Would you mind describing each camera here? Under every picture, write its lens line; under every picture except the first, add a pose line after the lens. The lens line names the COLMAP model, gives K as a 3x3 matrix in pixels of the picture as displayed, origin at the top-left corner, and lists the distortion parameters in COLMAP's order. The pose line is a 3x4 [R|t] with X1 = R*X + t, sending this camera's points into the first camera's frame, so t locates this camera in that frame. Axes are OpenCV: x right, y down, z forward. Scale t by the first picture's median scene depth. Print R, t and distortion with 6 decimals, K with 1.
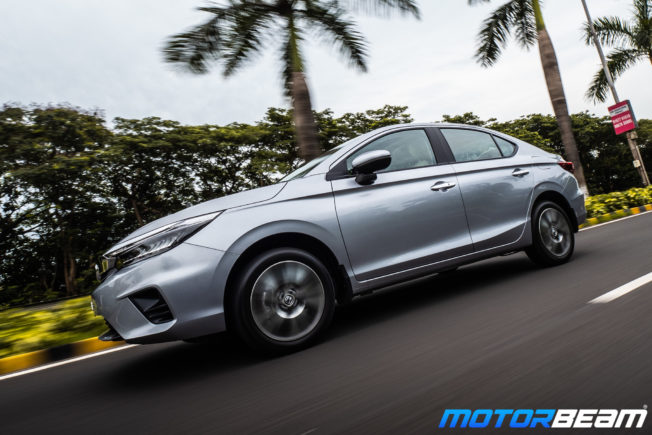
lens RADIAL K [[305.2, 0, 326.0], [0, 305.2, 217.5], [0, 0, 1]] dist [-0.001183, -0.000098]
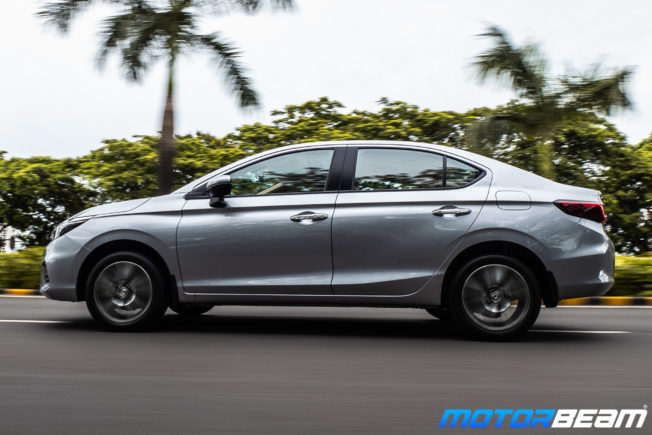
lens RADIAL K [[303.0, 0, 326.0], [0, 303.0, 217.5], [0, 0, 1]] dist [0.021660, 0.000026]
pose [[0.874393, 0.144185, -0.463301, 0.963206], [-0.128696, 0.989547, 0.065071, -0.188847], [0.467840, 0.002728, 0.883809, 0.234502]]
